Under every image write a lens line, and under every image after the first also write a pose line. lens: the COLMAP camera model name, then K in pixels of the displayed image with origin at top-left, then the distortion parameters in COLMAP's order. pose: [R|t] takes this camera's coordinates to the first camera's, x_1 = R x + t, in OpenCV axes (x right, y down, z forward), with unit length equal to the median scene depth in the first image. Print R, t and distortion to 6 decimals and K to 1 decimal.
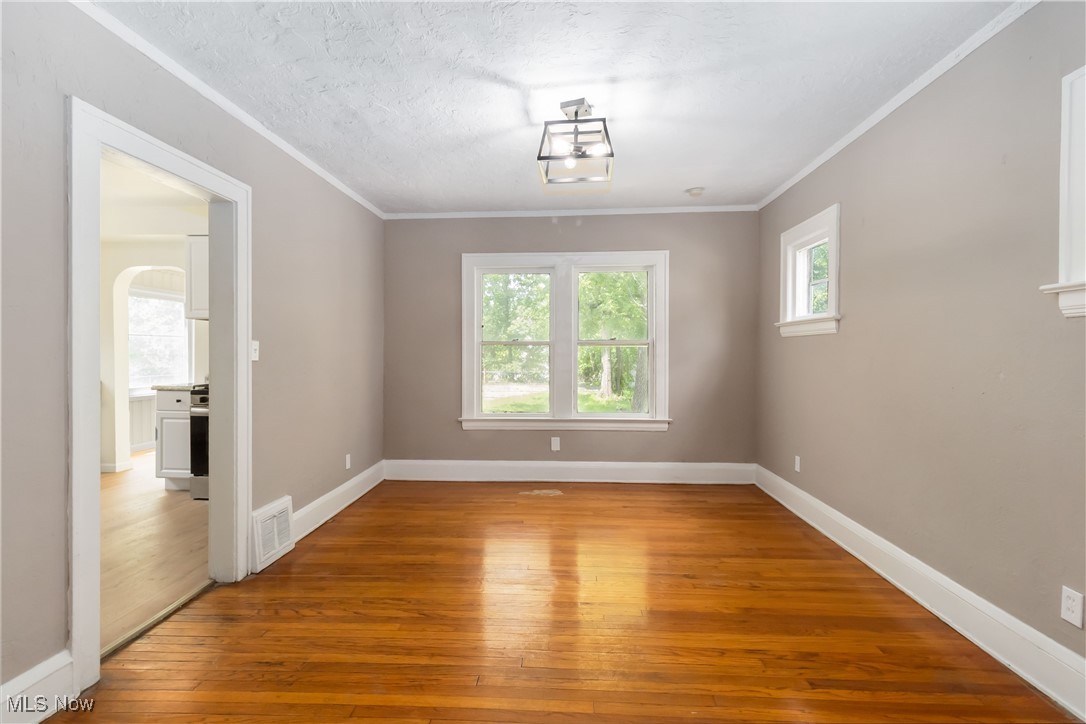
lens RADIAL K [[502.0, 0, 539.9], [0, 502.0, 353.9], [0, 0, 1]] dist [-0.002229, 0.002136]
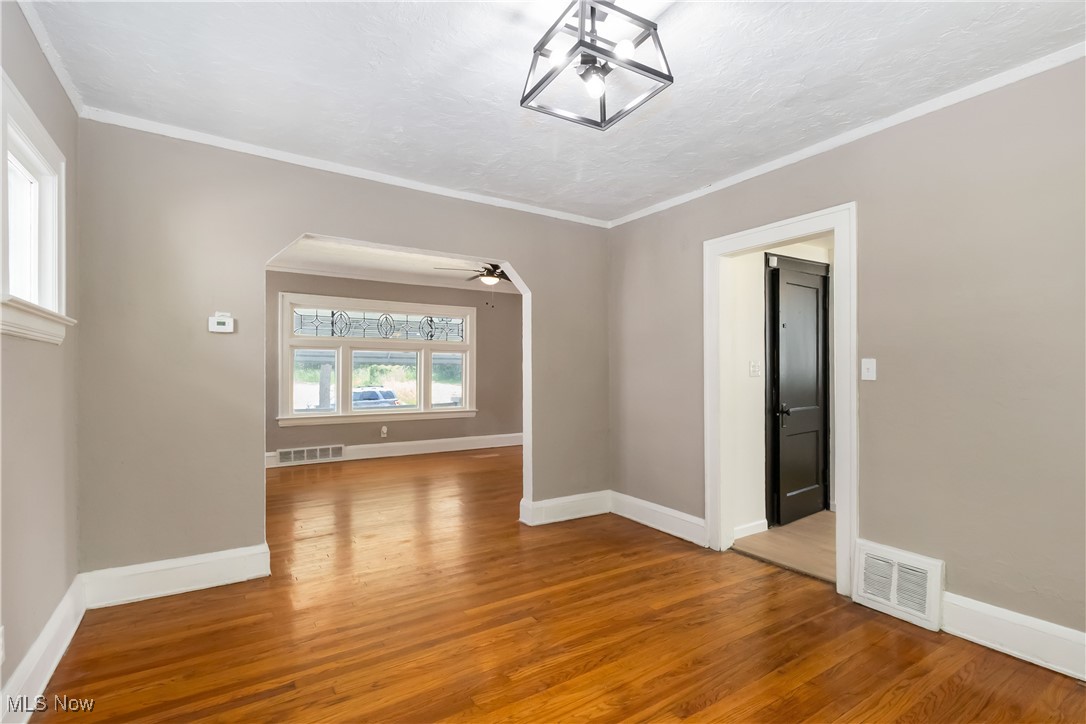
lens RADIAL K [[502.0, 0, 538.6], [0, 502.0, 367.6], [0, 0, 1]] dist [-0.002229, 0.002136]
pose [[-0.808753, -0.003814, -0.588136, 0.340511], [-0.002522, 0.999992, -0.003016, -0.004310], [0.588143, -0.000956, -0.808756, 0.986474]]
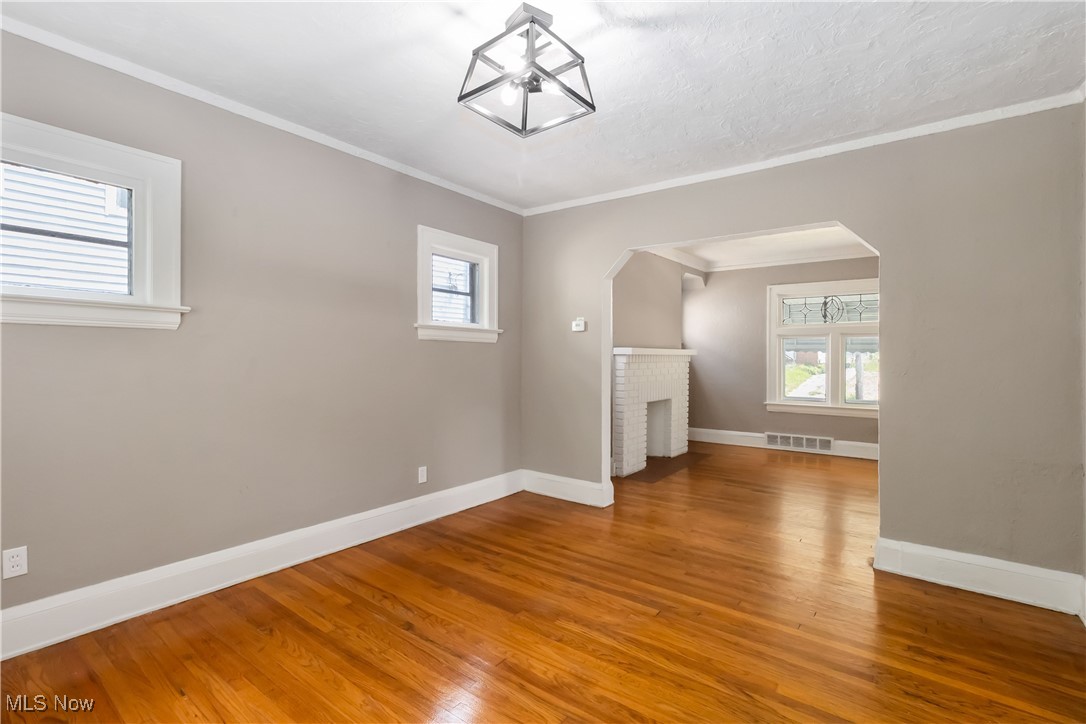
lens RADIAL K [[502.0, 0, 545.3], [0, 502.0, 359.2], [0, 0, 1]] dist [-0.002229, 0.002136]
pose [[-0.830578, -0.007536, 0.556852, -0.236658], [-0.004715, 0.999968, 0.006499, -0.003394], [-0.556883, 0.002772, -0.830587, 1.053801]]
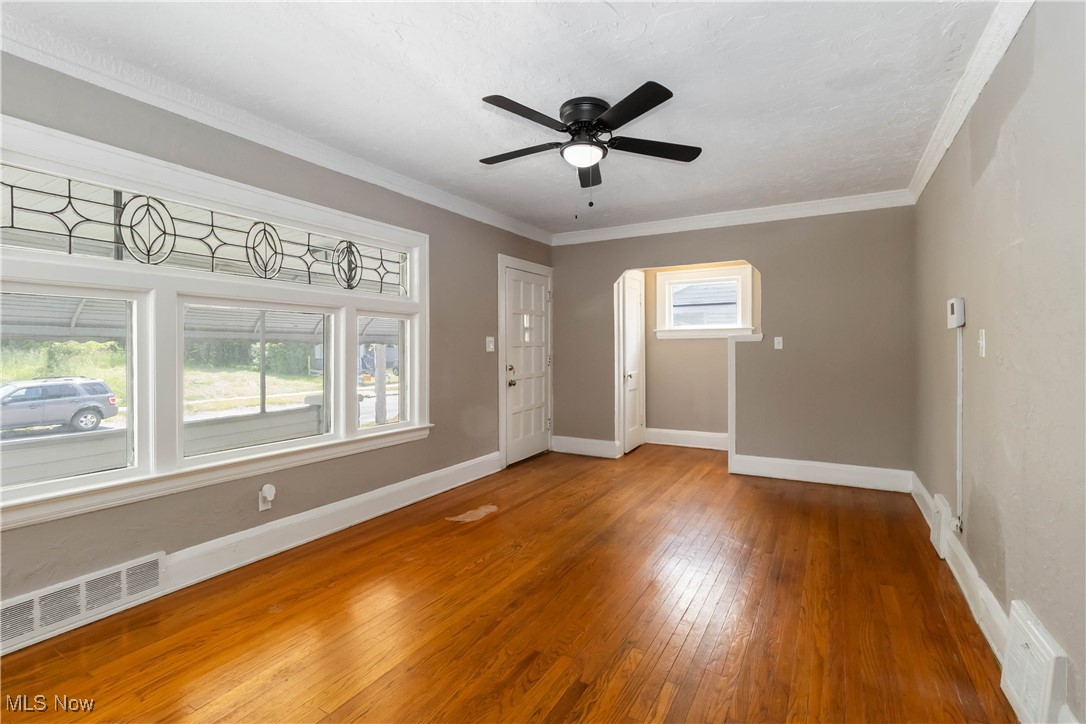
lens RADIAL K [[502.0, 0, 533.3], [0, 502.0, 352.3], [0, 0, 1]] dist [-0.002229, 0.002136]
pose [[-0.458886, 0.008149, -0.888458, 0.226812], [0.002605, 0.999966, 0.007826, -0.005594], [0.888491, 0.001277, -0.458891, -0.034233]]
